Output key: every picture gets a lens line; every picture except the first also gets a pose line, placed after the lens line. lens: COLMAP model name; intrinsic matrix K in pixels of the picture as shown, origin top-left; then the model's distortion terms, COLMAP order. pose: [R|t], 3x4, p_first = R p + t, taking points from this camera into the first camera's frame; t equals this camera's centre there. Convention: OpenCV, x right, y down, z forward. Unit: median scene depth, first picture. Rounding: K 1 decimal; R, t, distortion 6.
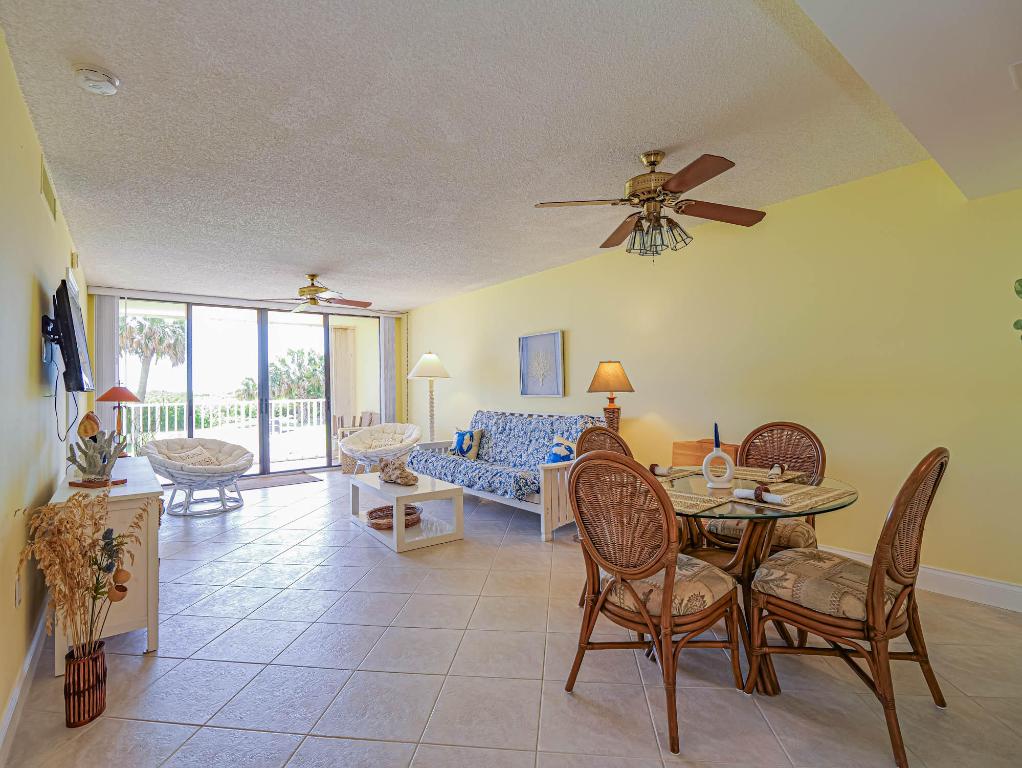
lens RADIAL K [[505.3, 0, 510.7], [0, 505.3, 383.5], [0, 0, 1]] dist [-0.015065, -0.000149]
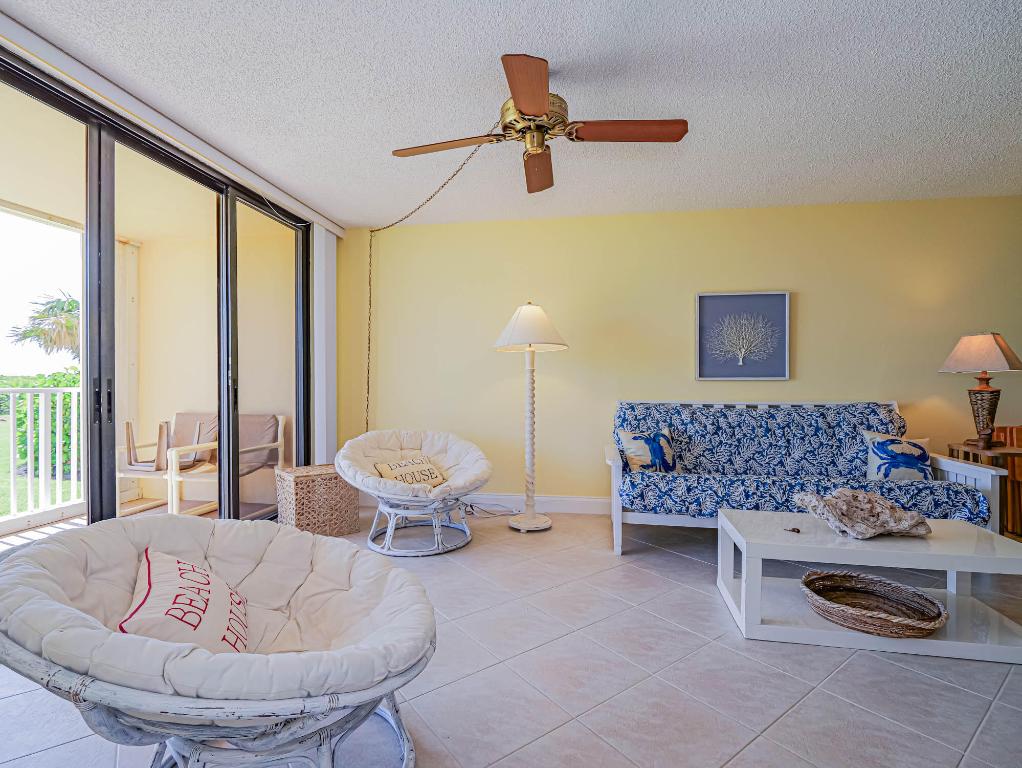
lens RADIAL K [[505.3, 0, 512.1], [0, 505.3, 379.4], [0, 0, 1]] dist [-0.015065, -0.000149]
pose [[0.743473, 0.006752, 0.668732, -0.633522], [-0.014045, 0.999886, 0.005520, 0.025970], [-0.668618, -0.013496, 0.743483, 0.639284]]
